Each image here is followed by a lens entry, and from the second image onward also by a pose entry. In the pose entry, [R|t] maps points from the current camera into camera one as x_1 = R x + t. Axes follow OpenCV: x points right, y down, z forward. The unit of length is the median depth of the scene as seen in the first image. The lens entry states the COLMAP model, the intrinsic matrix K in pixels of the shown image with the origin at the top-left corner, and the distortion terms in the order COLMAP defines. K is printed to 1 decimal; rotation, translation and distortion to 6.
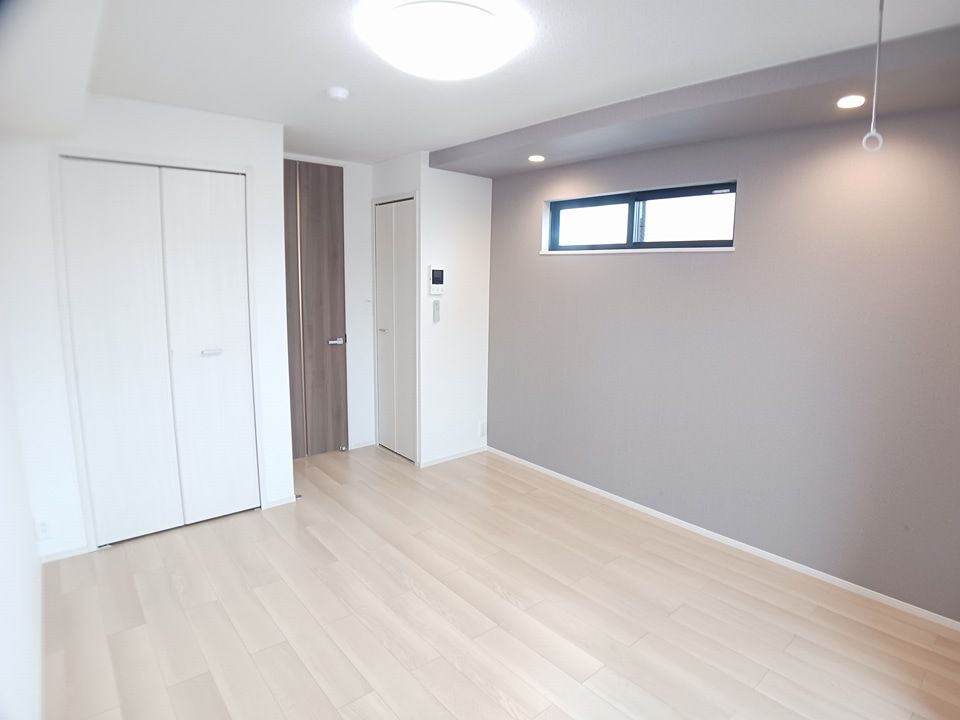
lens RADIAL K [[531.5, 0, 491.7], [0, 531.5, 359.7], [0, 0, 1]] dist [-0.090064, 0.015281]
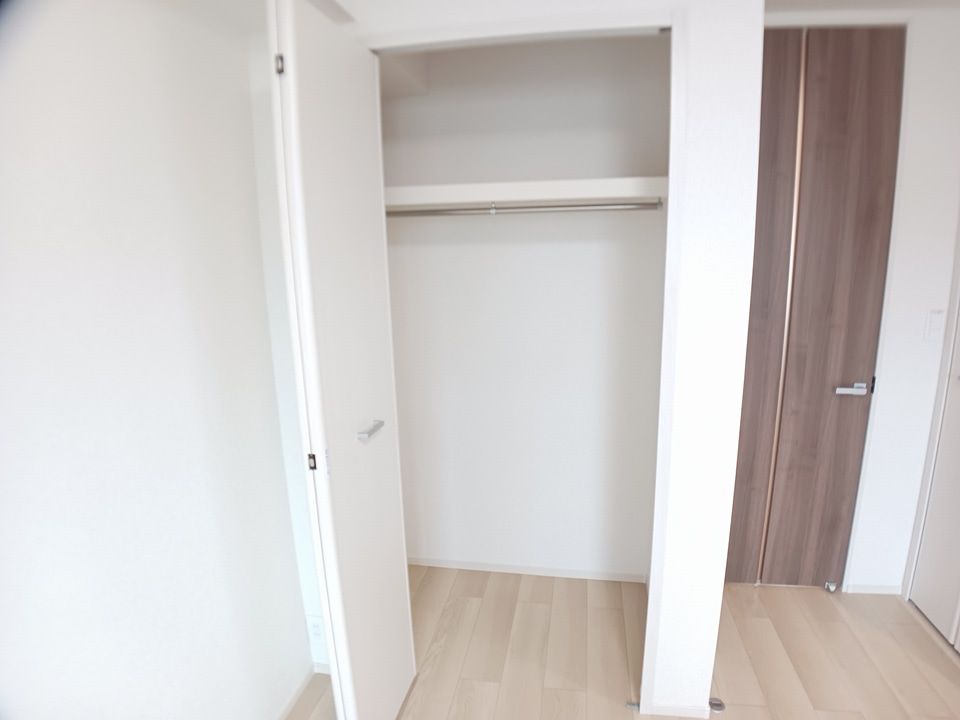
lens RADIAL K [[531.5, 0, 491.7], [0, 531.5, 359.7], [0, 0, 1]] dist [-0.090064, 0.015281]
pose [[0.633647, 0.124218, -0.763584, -0.147861], [-0.092039, 0.992119, 0.085019, -0.073805], [0.768128, 0.016408, 0.640087, 0.432988]]
